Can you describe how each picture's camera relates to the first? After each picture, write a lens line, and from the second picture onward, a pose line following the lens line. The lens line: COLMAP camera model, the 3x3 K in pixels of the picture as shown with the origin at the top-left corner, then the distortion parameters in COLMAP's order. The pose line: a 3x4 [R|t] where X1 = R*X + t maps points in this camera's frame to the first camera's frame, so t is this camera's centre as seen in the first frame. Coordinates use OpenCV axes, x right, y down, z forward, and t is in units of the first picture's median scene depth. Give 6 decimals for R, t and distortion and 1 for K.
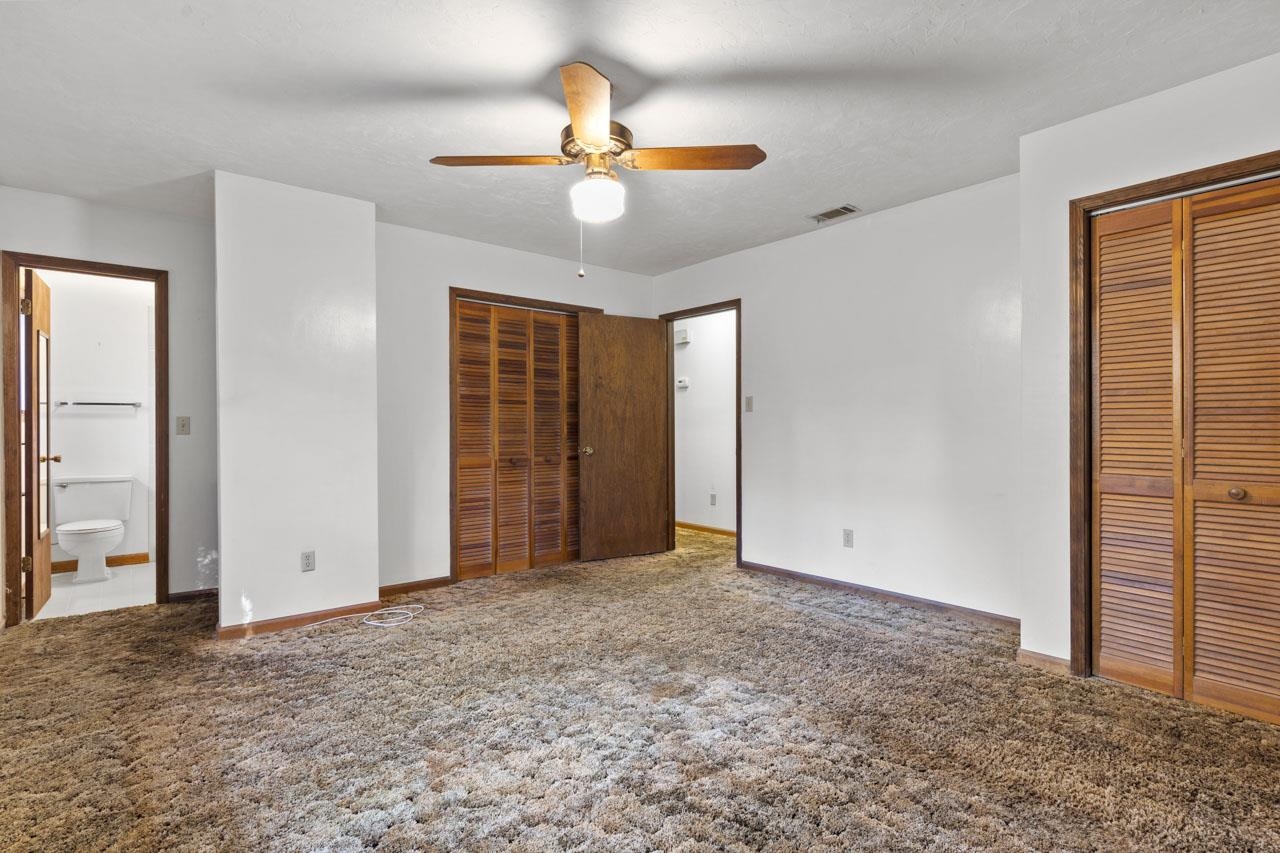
lens RADIAL K [[606.3, 0, 633.8], [0, 606.3, 427.4], [0, 0, 1]] dist [-0.001778, 0.000311]
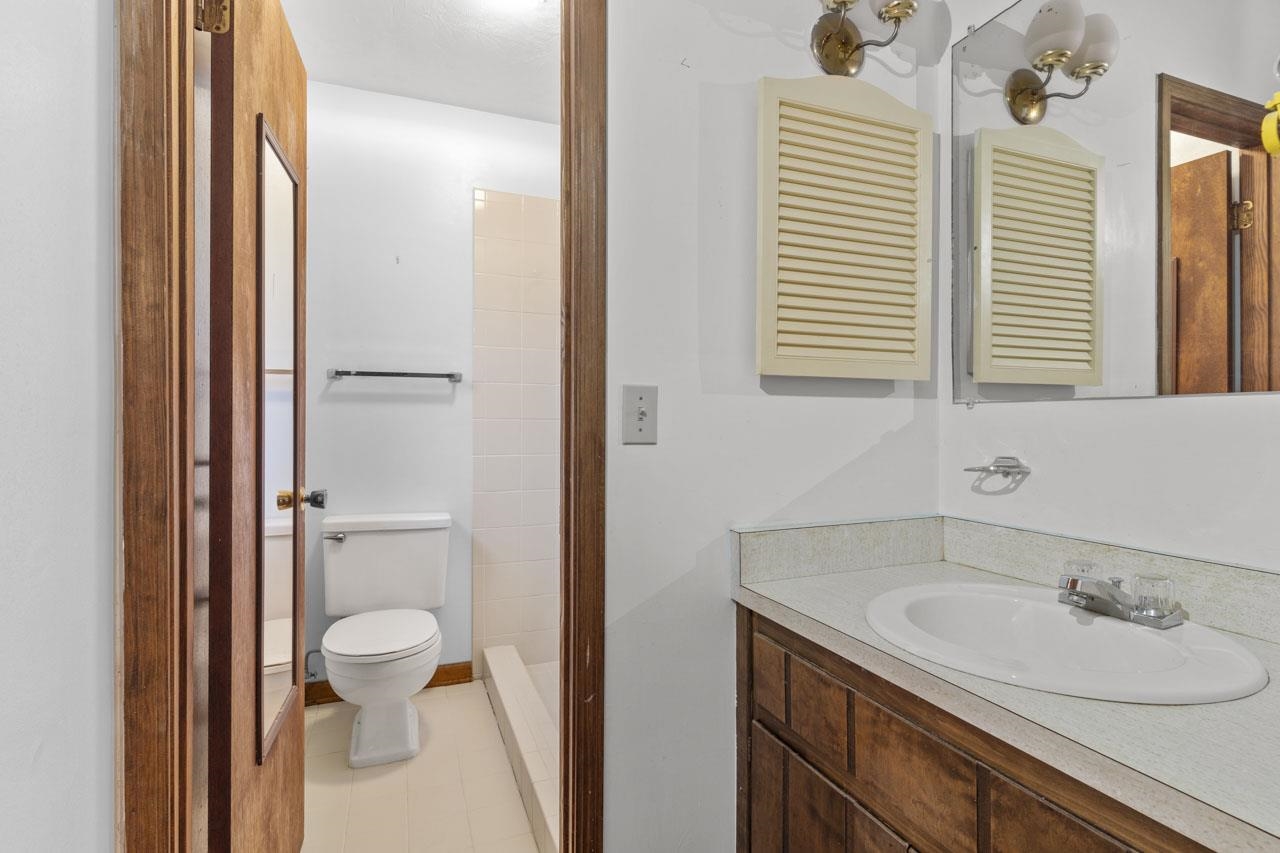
lens RADIAL K [[615.1, 0, 637.0], [0, 615.1, 419.4], [0, 0, 1]] dist [0.000142, 0.000071]
pose [[0.945251, 0.004866, -0.326307, -0.624528], [-0.006698, 0.999967, -0.004489, 0.000422], [0.326274, 0.006429, 0.945253, 0.688403]]
